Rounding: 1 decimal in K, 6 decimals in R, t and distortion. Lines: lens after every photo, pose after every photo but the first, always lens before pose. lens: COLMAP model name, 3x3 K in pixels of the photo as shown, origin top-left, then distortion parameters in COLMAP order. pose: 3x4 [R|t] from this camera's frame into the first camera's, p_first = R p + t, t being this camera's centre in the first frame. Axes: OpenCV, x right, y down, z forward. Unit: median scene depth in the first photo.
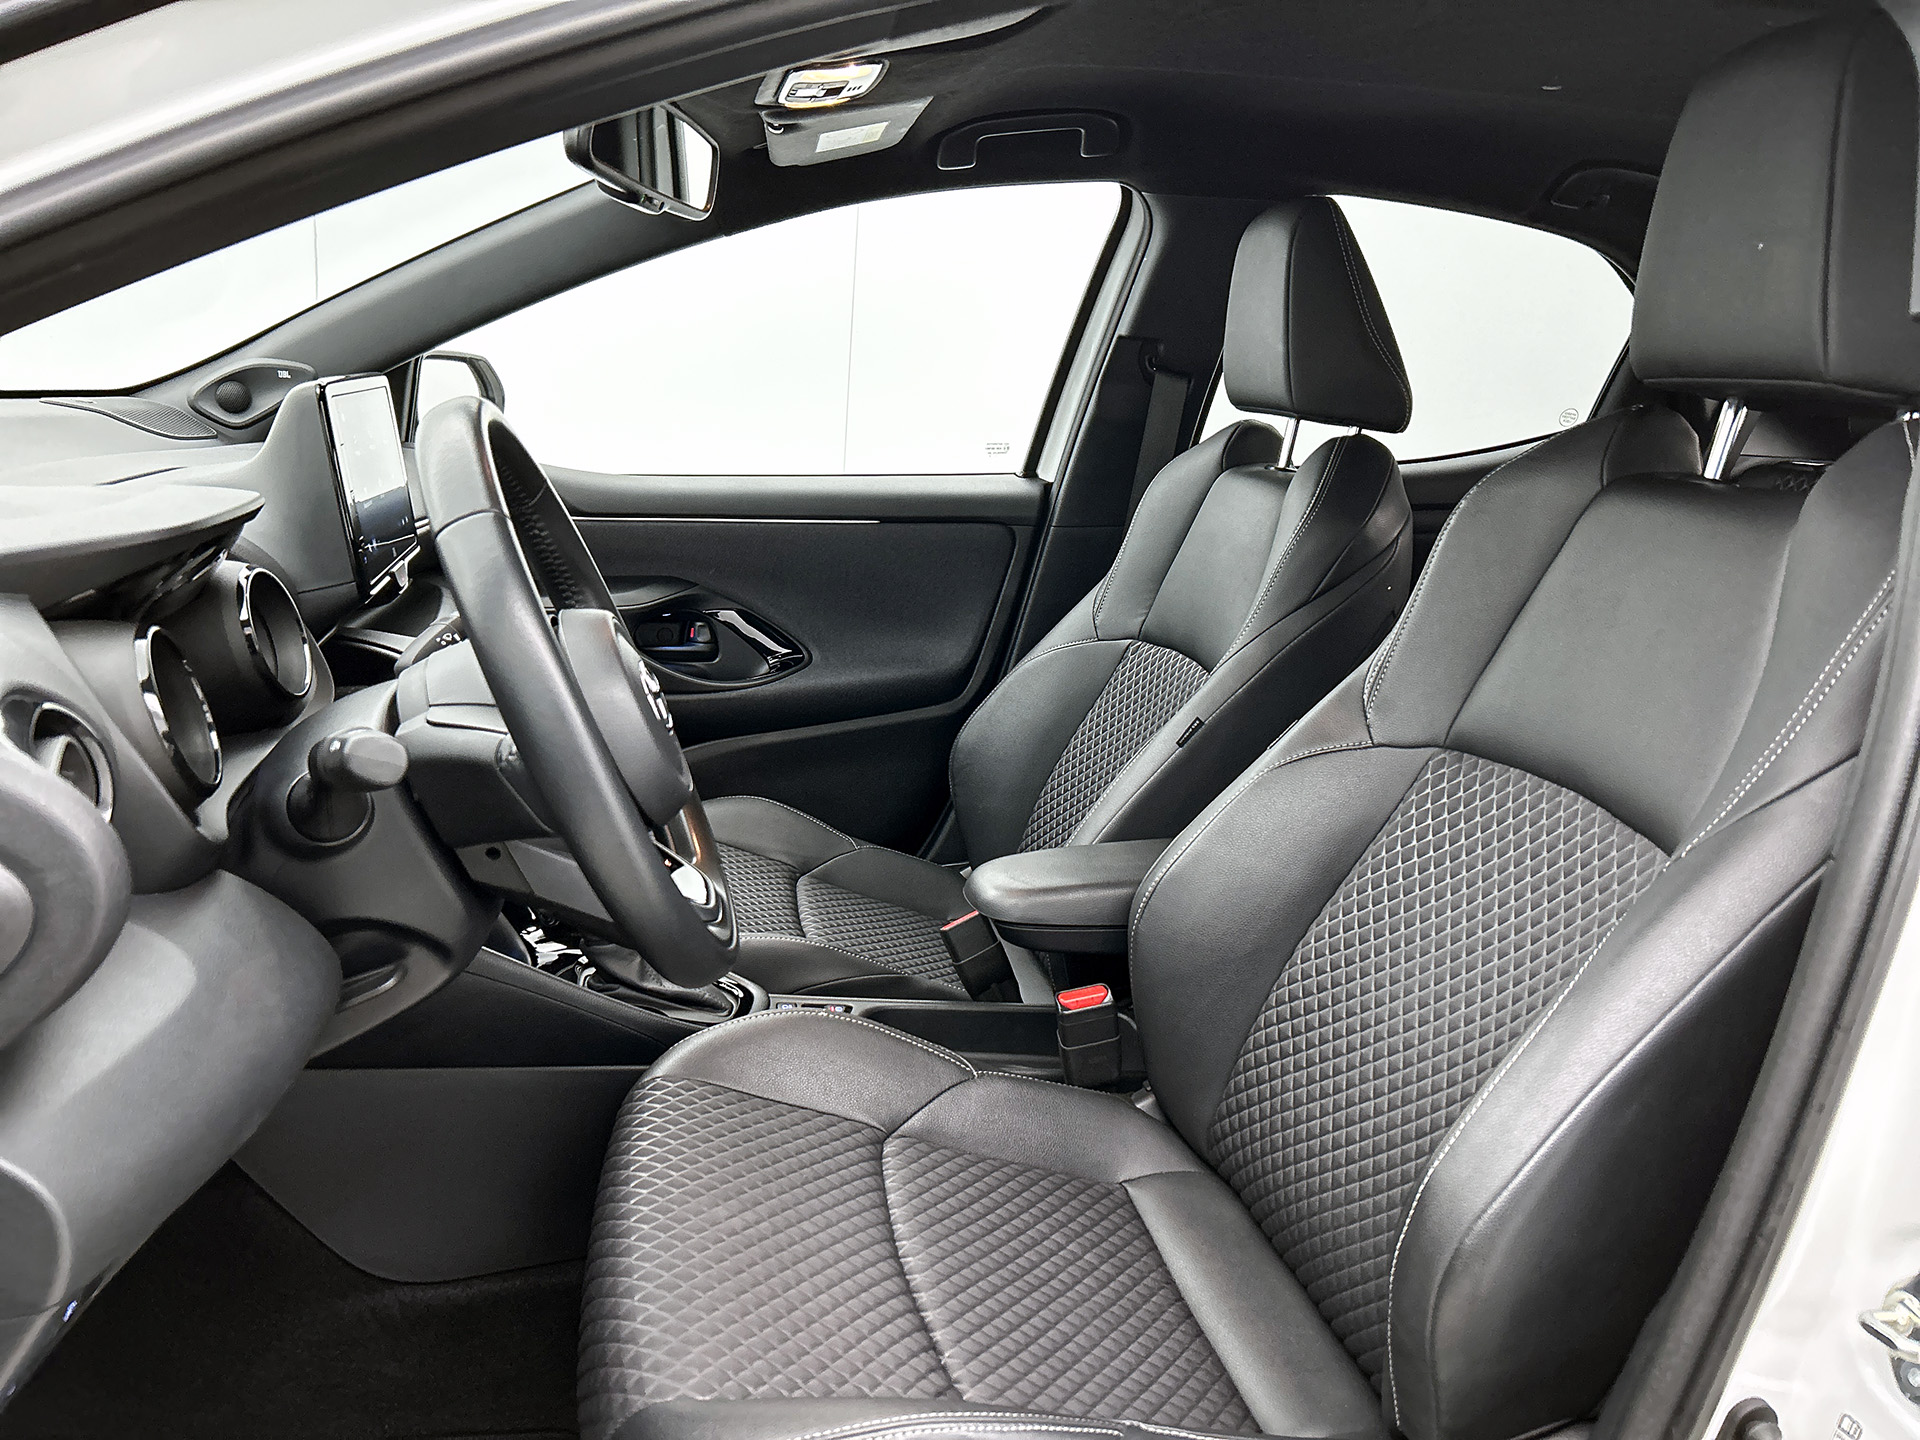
lens RADIAL K [[1486.2, 0, 949.6], [0, 1486.2, 724.0], [0, 0, 1]] dist [0.045422, -0.050087]
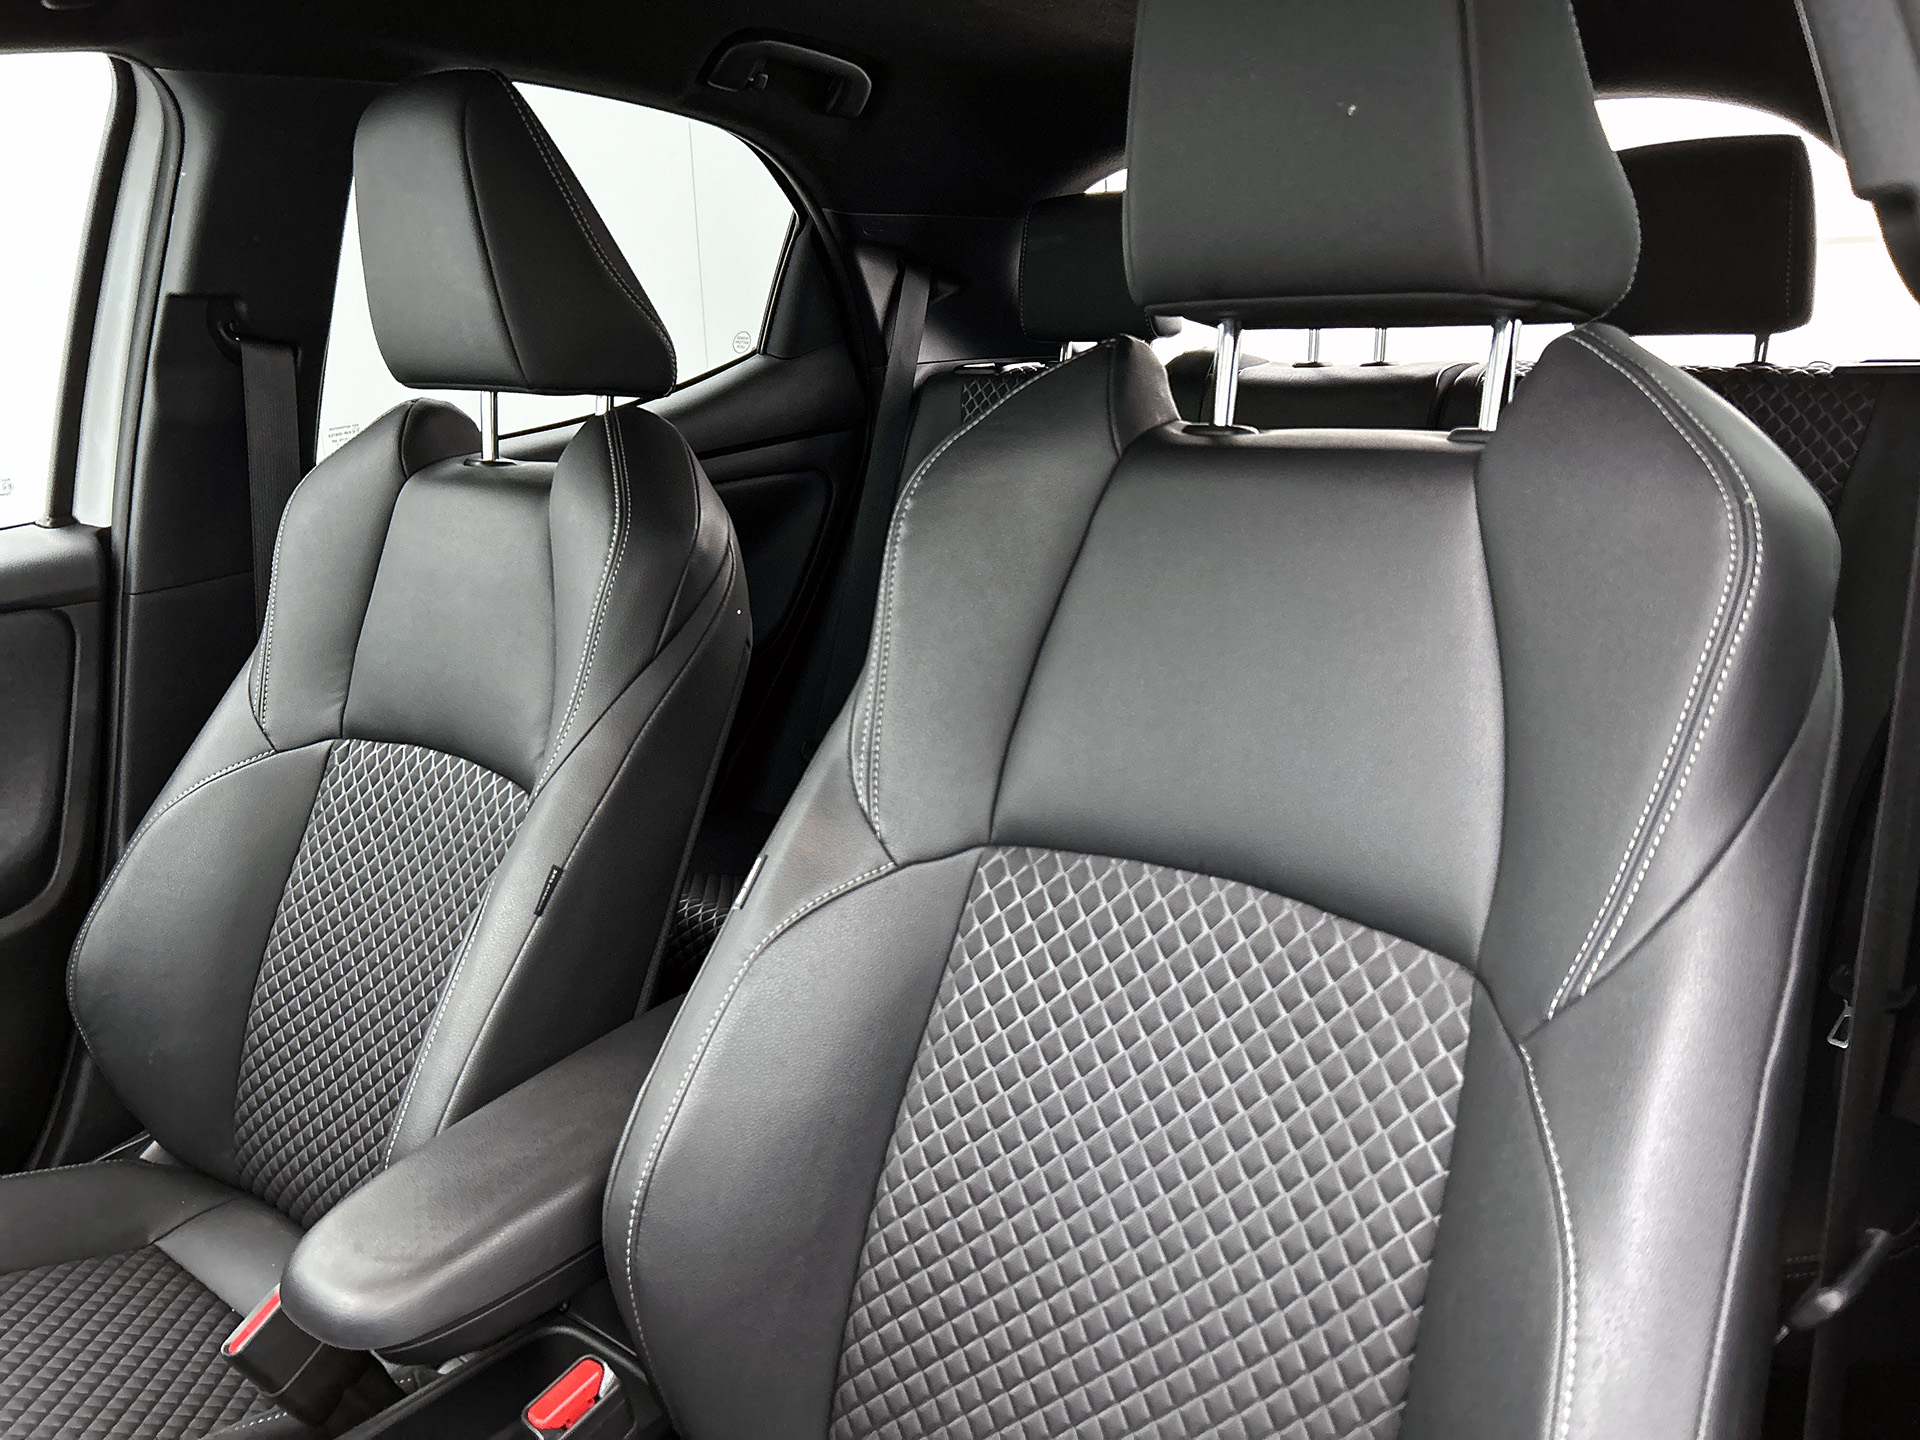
lens RADIAL K [[1486.2, 0, 963.3], [0, 1486.2, 718.0], [0, 0, 1]] dist [0.045422, -0.050087]
pose [[0.771945, -0.256542, 0.581625, -0.051104], [0.226796, 0.965885, 0.125022, -0.089470], [-0.593856, 0.035401, 0.803792, 0.287617]]
